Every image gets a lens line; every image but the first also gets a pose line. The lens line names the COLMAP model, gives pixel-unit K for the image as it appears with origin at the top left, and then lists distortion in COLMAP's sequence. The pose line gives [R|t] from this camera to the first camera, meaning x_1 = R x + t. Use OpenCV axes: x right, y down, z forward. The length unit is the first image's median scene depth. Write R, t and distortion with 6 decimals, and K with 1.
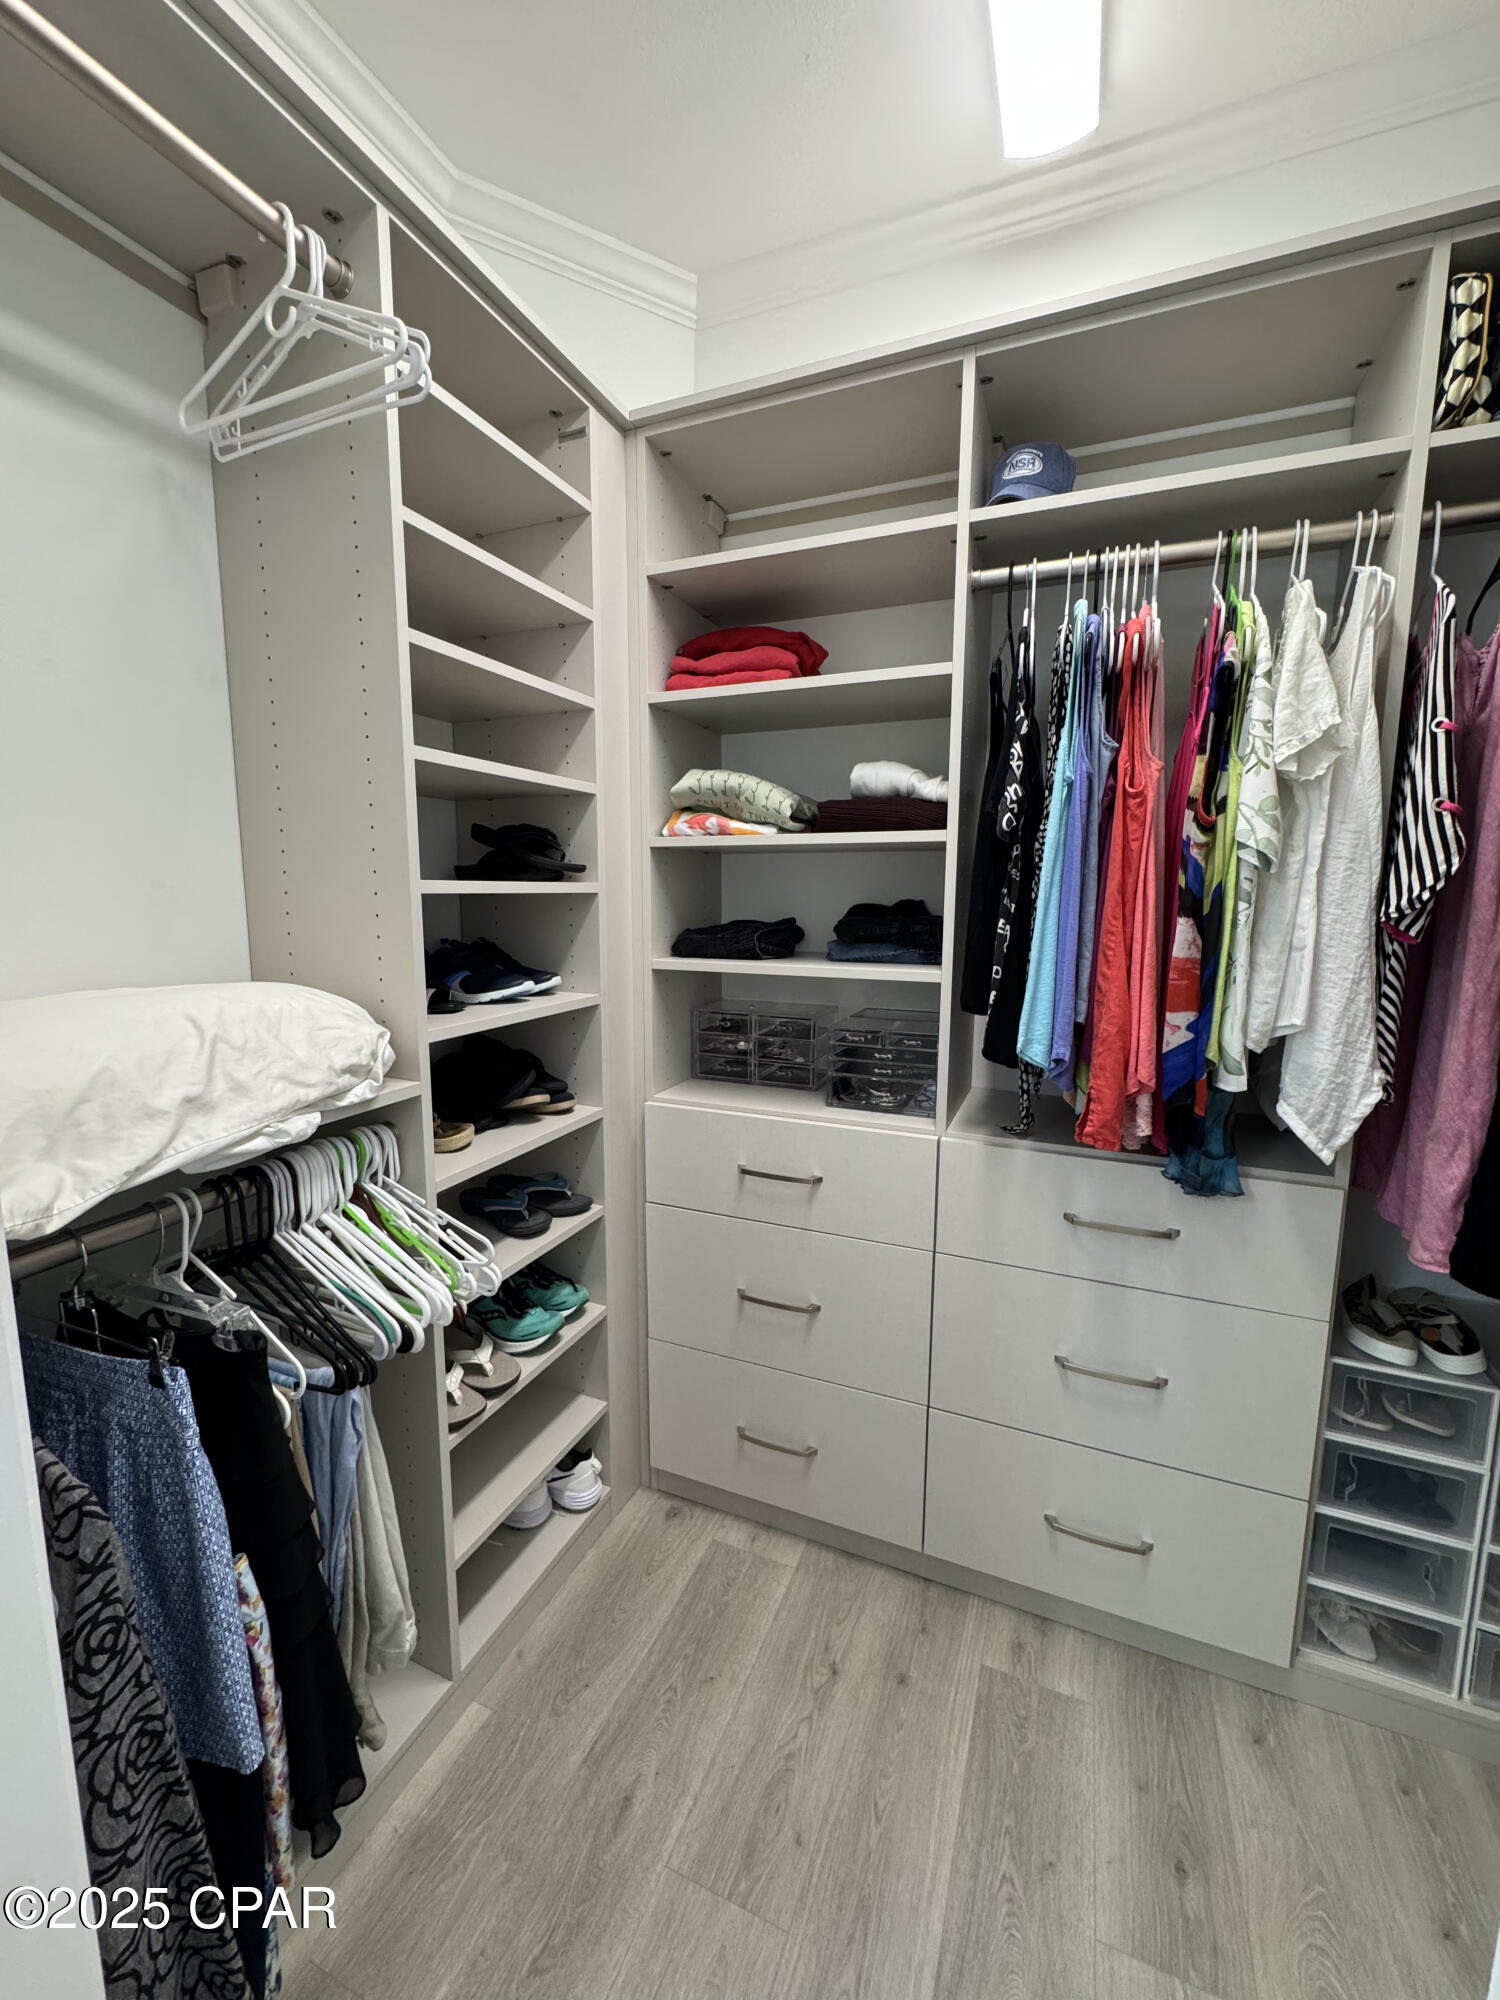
lens RADIAL K [[802.4, 0, 750.0], [0, 802.4, 1000.0], [0, 0, 1]] dist [-0.000092, 0.000125]
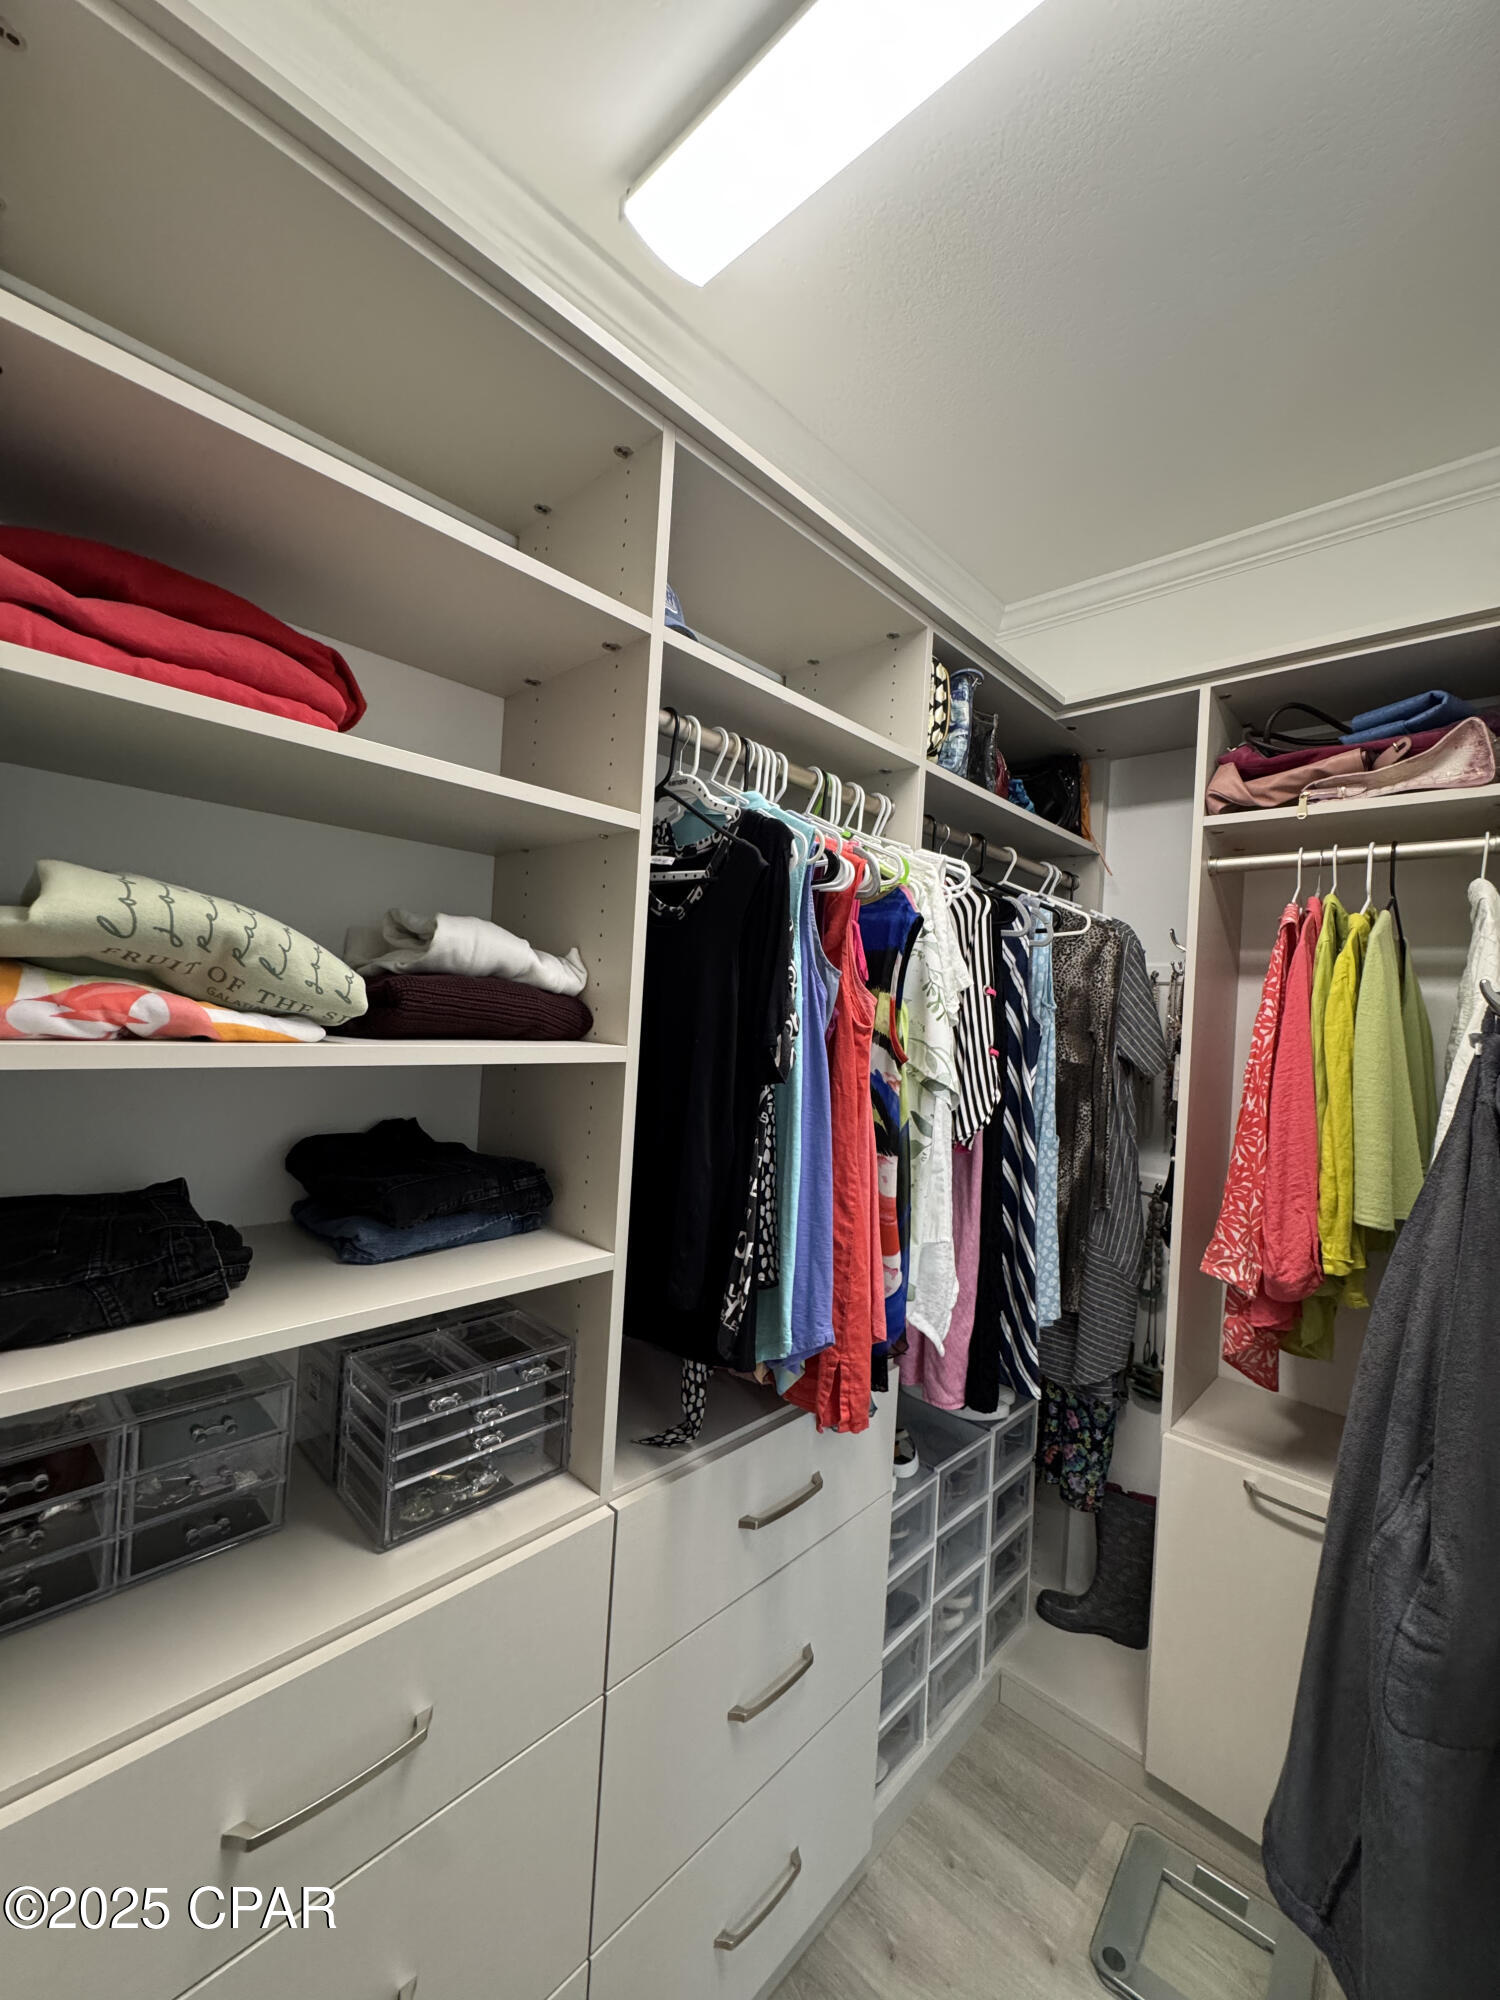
lens RADIAL K [[802.4, 0, 750.0], [0, 802.4, 1000.0], [0, 0, 1]] dist [-0.000092, 0.000125]
pose [[0.348315, 0.024008, 0.937070, -0.433783], [0.071319, 0.996096, -0.052030, -0.246925], [-0.934660, 0.084954, 0.345243, 0.780288]]
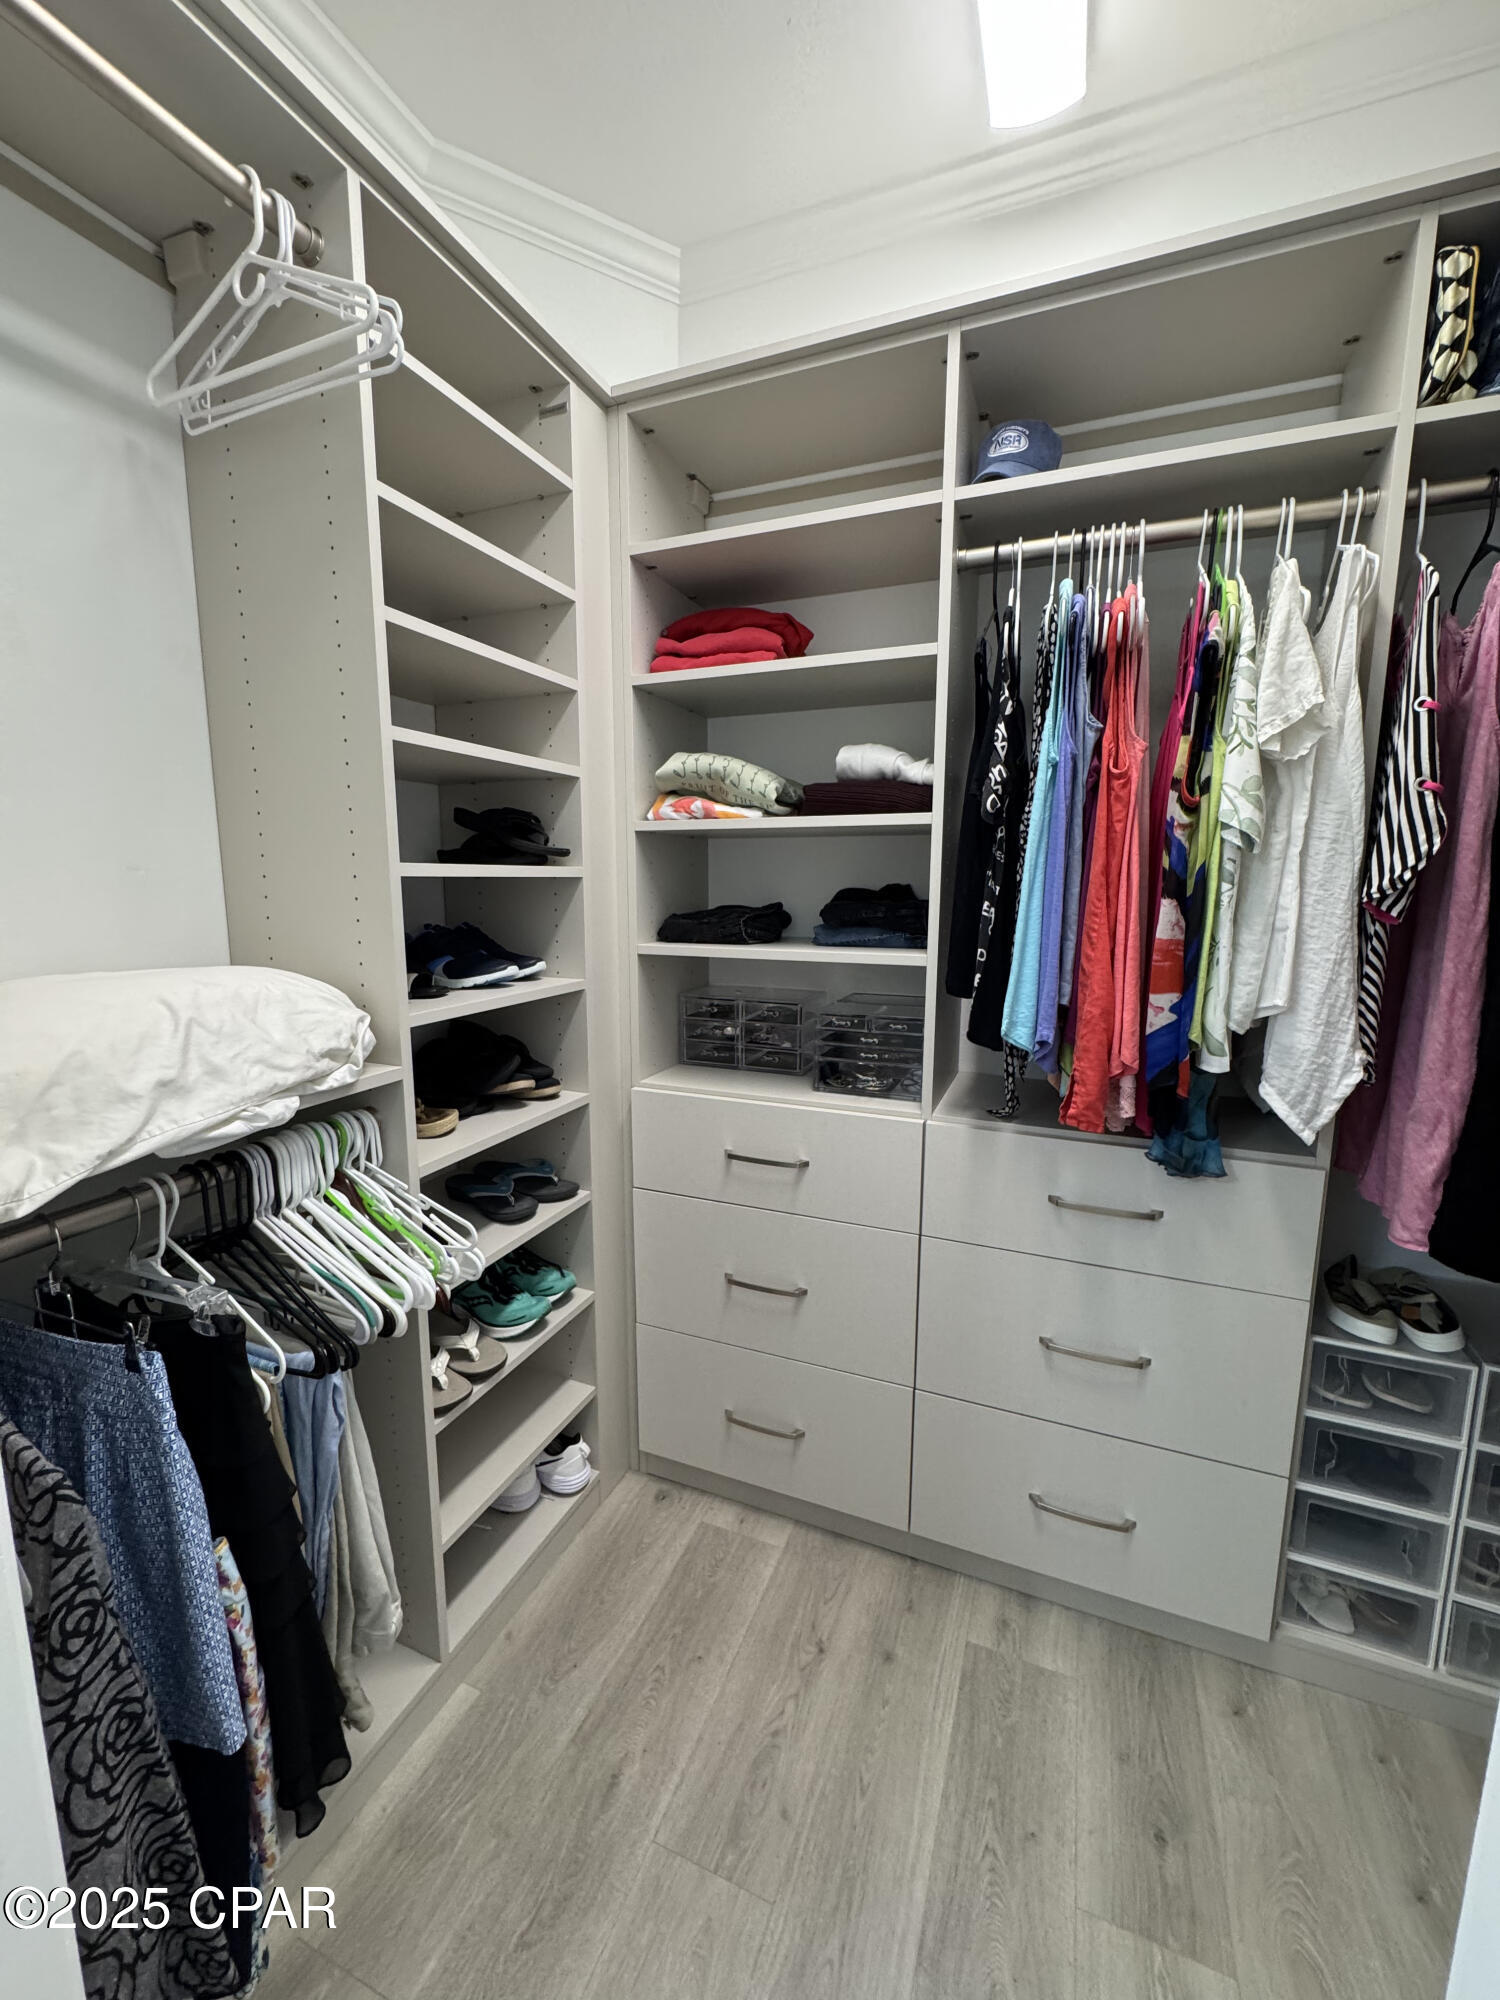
lens RADIAL K [[802.4, 0, 750.0], [0, 802.4, 1000.0], [0, 0, 1]] dist [-0.000092, 0.000125]
pose [[0.999955, -0.003341, 0.008830, 0.011535], [0.003220, 0.999901, 0.013676, 0.007478], [-0.008874, -0.013647, 0.999867, 0.004127]]
